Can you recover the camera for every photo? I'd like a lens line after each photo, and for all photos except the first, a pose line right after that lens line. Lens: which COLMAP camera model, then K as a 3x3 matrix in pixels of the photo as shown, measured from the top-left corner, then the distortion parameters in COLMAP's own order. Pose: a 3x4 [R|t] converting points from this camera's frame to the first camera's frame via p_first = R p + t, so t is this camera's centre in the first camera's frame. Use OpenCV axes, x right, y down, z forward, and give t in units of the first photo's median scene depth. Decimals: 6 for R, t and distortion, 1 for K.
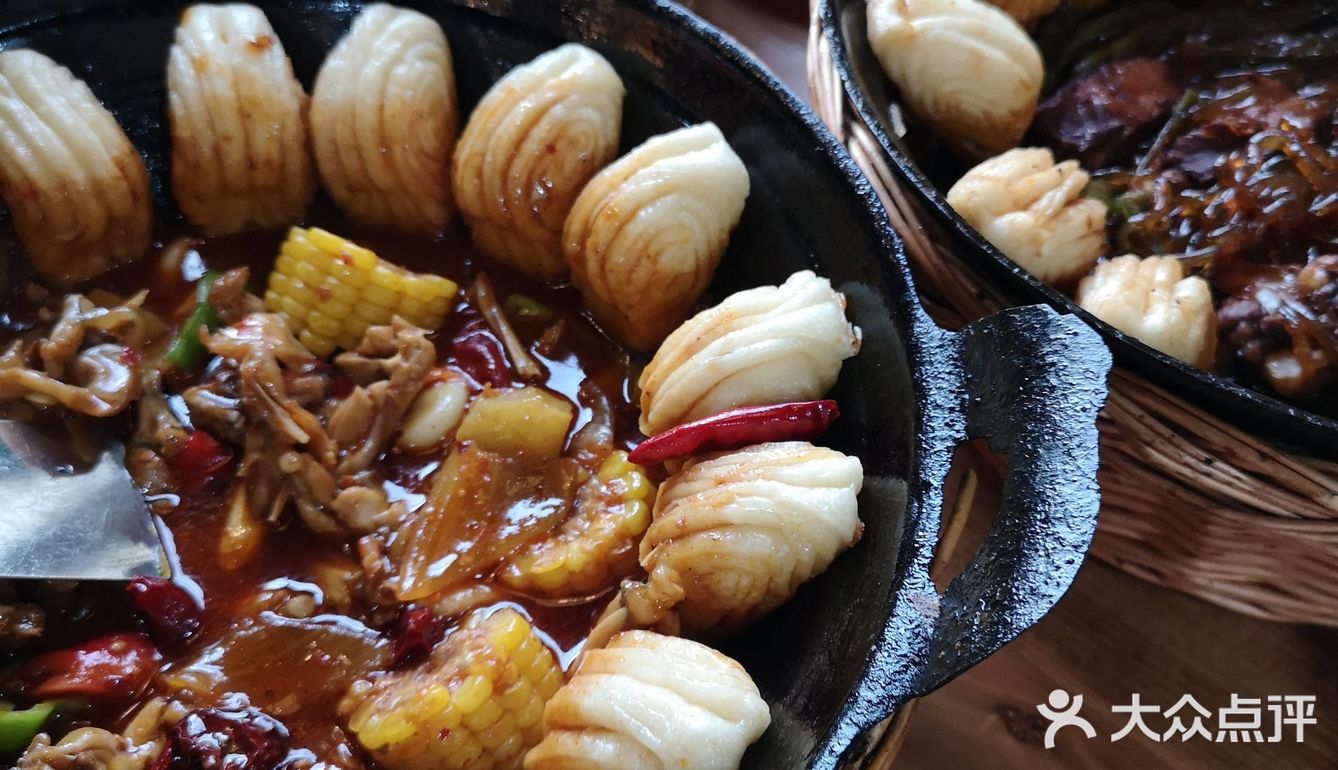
lens RADIAL K [[1323.5, 0, 669.0], [0, 1323.5, 385.0], [0, 0, 1]] dist [-0.001121, 0.000738]
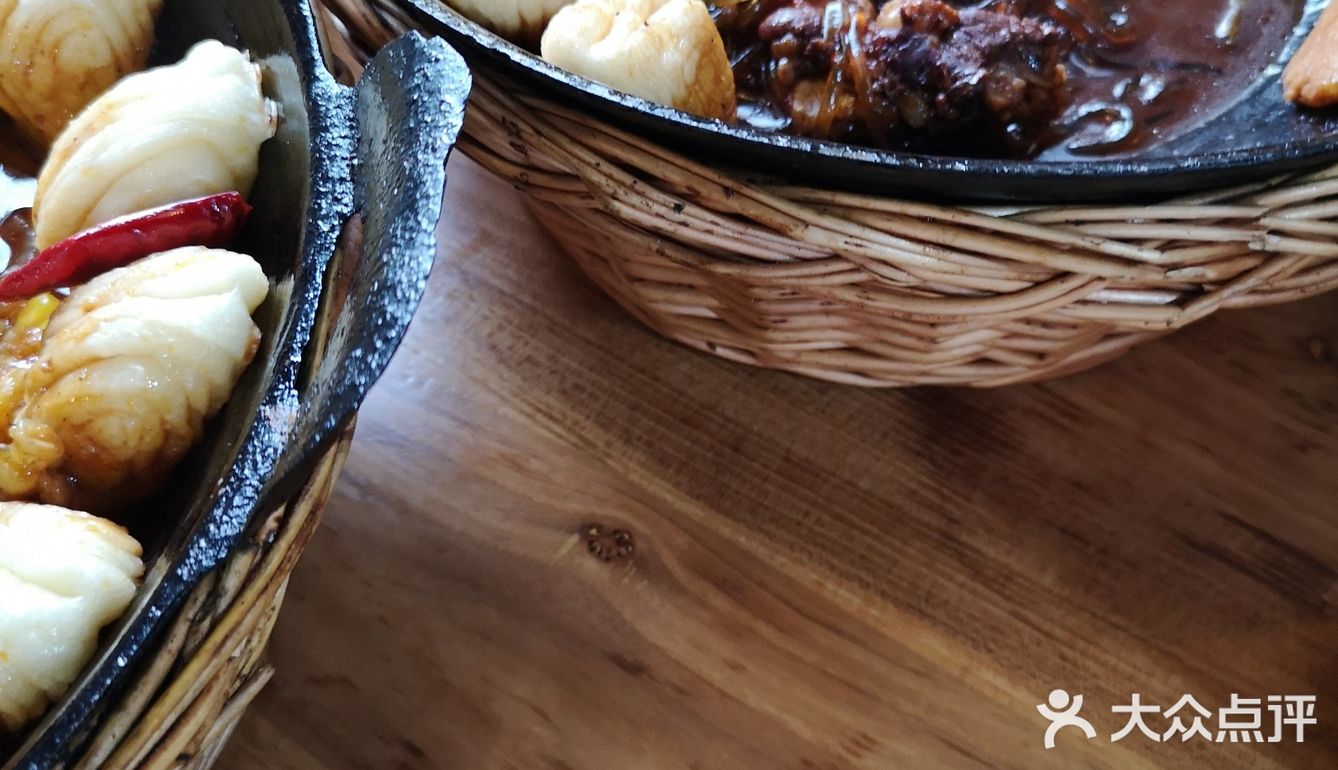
lens RADIAL K [[1344.4, 0, 708.4], [0, 1344.4, 384.4], [0, 0, 1]] dist [0.085701, -0.311364]
pose [[0.983065, -0.140293, 0.117902, 0.288983], [0.126885, 0.985293, 0.114443, 0.068369], [-0.132224, -0.097545, 0.986409, 0.127538]]
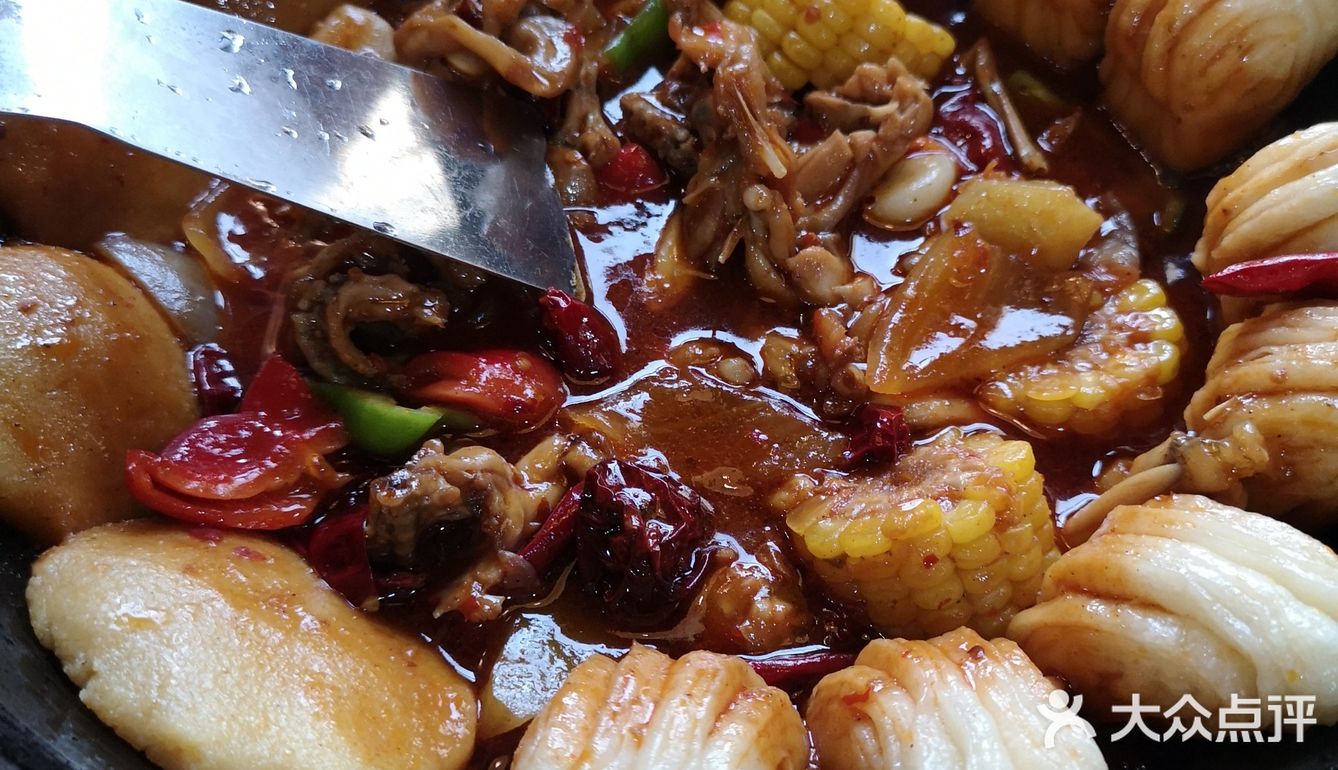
lens RADIAL K [[1323.5, 0, 669.0], [0, 1323.5, 385.0], [0, 0, 1]] dist [-0.001121, 0.000738]
pose [[0.966210, 0.235316, -0.105192, -0.235534], [-0.226359, 0.969841, 0.090388, 0.113768], [0.123290, -0.063522, 0.990336, 0.189506]]
